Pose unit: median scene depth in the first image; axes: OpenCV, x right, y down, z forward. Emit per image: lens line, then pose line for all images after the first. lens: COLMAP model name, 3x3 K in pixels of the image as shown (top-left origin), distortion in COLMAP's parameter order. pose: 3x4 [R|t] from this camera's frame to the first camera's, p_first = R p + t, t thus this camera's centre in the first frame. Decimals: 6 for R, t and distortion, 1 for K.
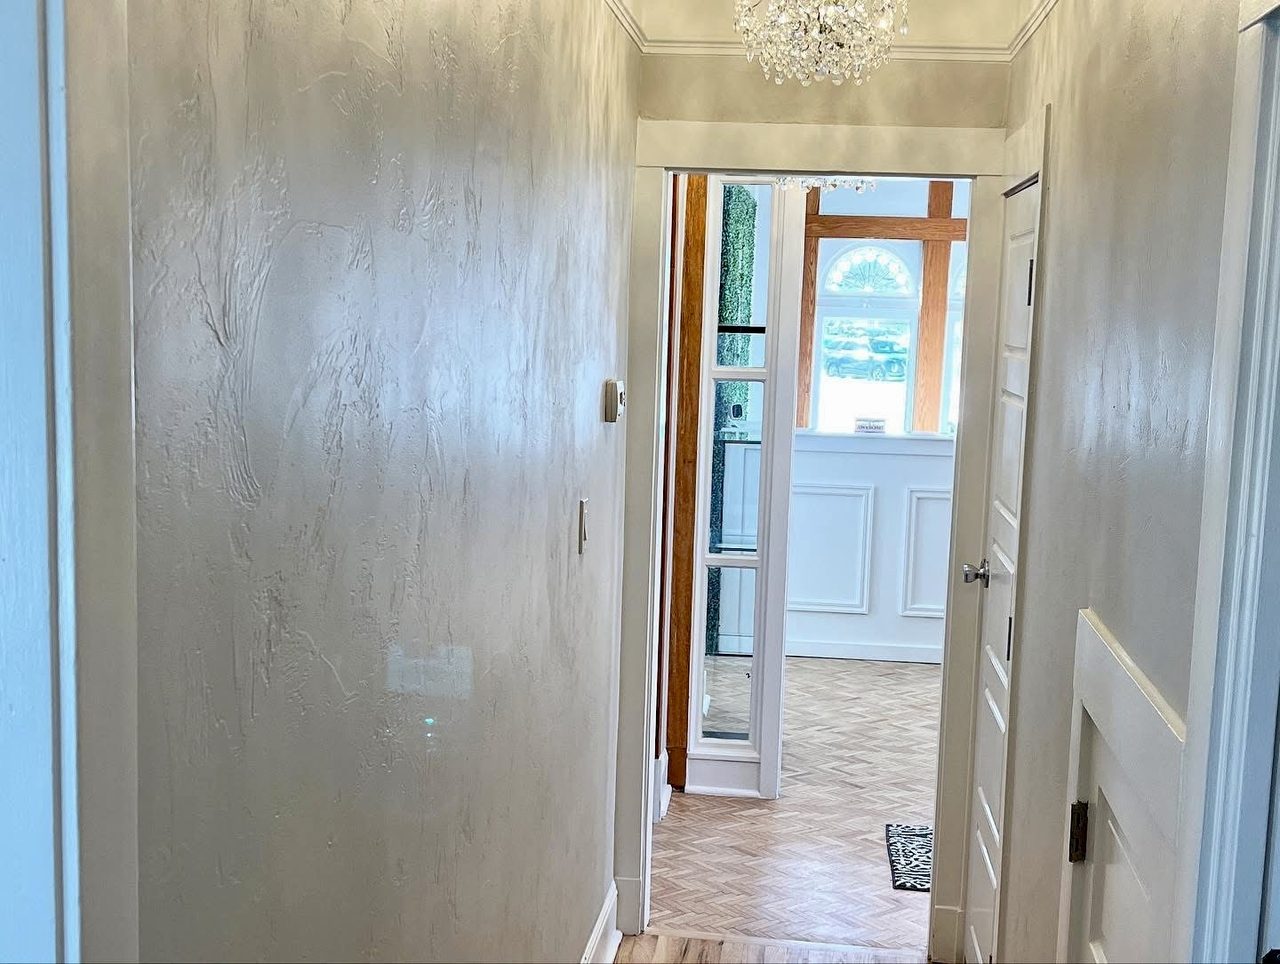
lens RADIAL K [[1521.8, 0, 640.0], [0, 1521.8, 482.0], [0, 0, 1]] dist [0.000893, -0.000487]
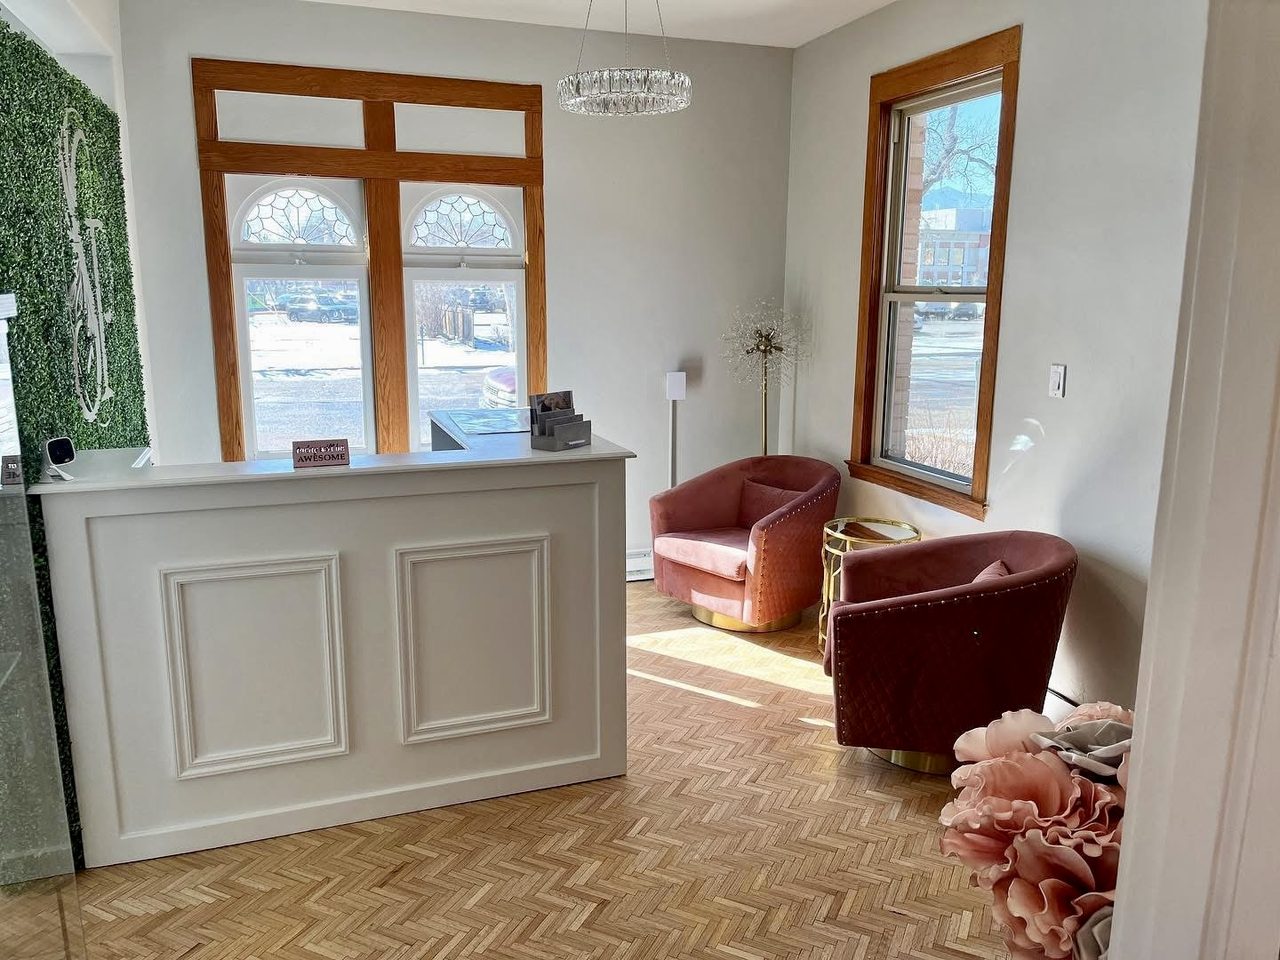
lens RADIAL K [[982.0, 0, 640.0], [0, 982.0, 480.0], [0, 0, 1]] dist [0.044099, 0.000125]
pose [[0.894938, -0.116219, 0.430789, 0.093231], [0.076805, 0.991196, 0.107849, -0.058043], [-0.439530, -0.063432, 0.895985, 0.582161]]
